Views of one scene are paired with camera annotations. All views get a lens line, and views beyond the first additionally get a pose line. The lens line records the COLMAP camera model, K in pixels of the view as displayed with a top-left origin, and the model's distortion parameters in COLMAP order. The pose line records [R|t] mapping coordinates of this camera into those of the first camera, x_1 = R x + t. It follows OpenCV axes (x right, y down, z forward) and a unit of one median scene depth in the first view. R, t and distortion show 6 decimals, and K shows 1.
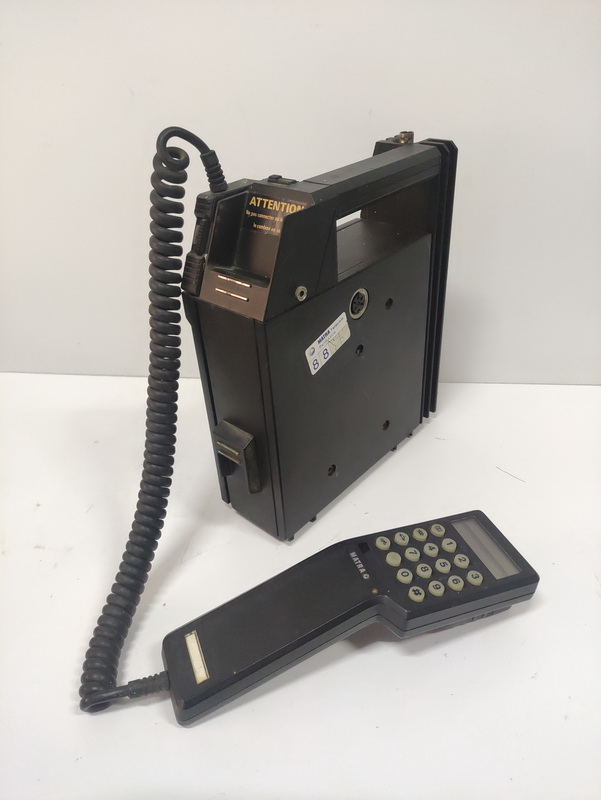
lens RADIAL K [[597.5, 0, 300.5], [0, 597.5, 400.0], [0, 0, 1]] dist [-0.003771, -0.003441]
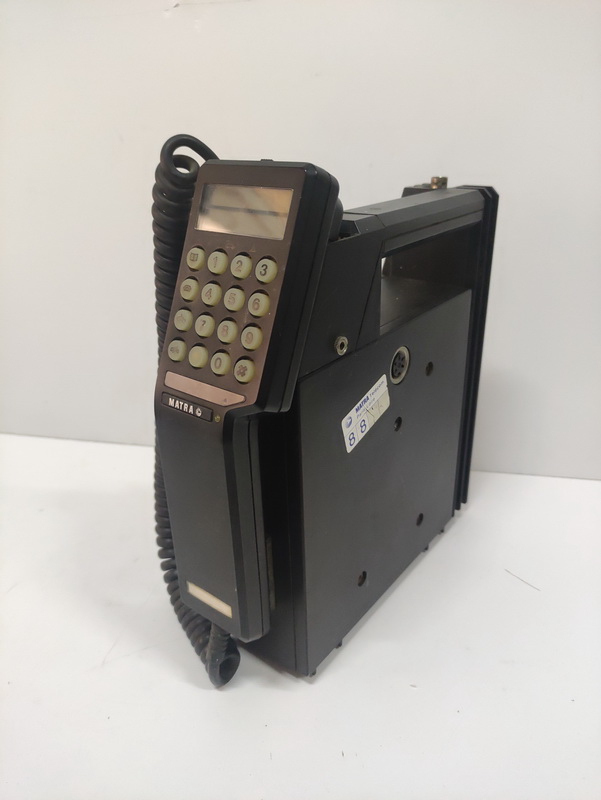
lens RADIAL K [[604.5, 0, 300.5], [0, 604.5, 400.0], [0, 0, 1]] dist [0.001103, -0.000987]
pose [[0.998419, 0.002244, 0.056171, -0.082189], [0.006712, 0.987297, -0.158745, 0.013745], [-0.055814, 0.158871, 0.985720, 0.210224]]
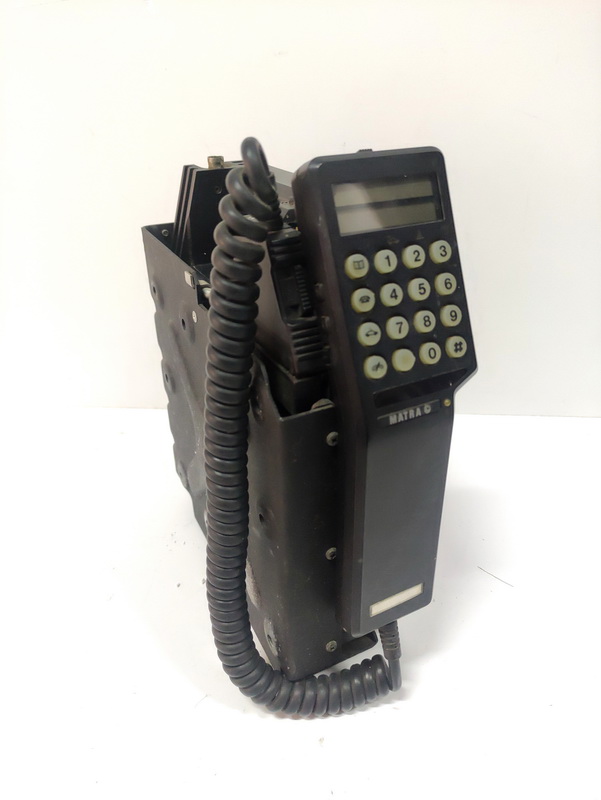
lens RADIAL K [[597.5, 0, 300.5], [0, 597.5, 400.0], [0, 0, 1]] dist [-0.003771, -0.003441]
pose [[0.383514, -0.415384, 0.824847, -0.705480], [0.526162, 0.832290, 0.174493, -0.258006], [-0.758993, 0.367083, 0.537754, 0.602954]]
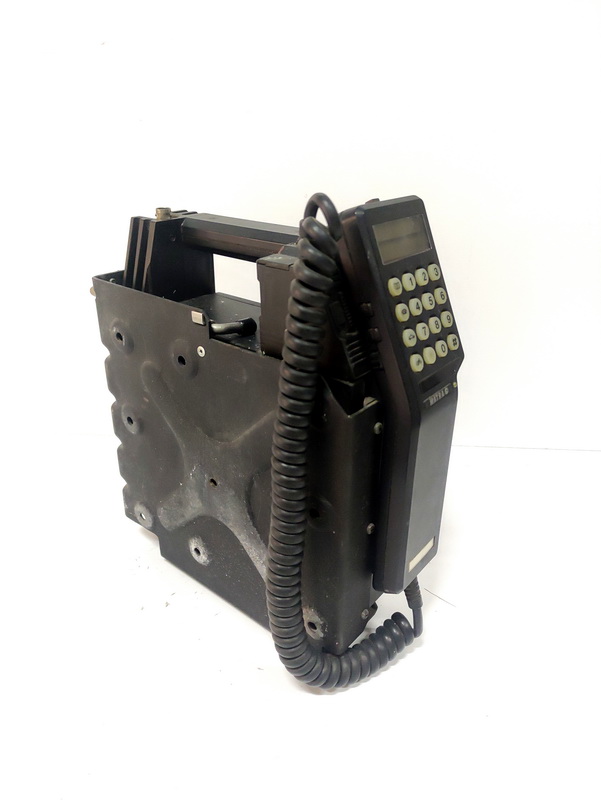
lens RADIAL K [[597.5, 0, 300.5], [0, 597.5, 400.0], [0, 0, 1]] dist [-0.003771, -0.003441]
pose [[-0.025279, -0.388966, 0.920905, -0.891817], [0.565506, 0.754076, 0.334025, -0.444333], [-0.824357, 0.529221, 0.200900, 0.844887]]
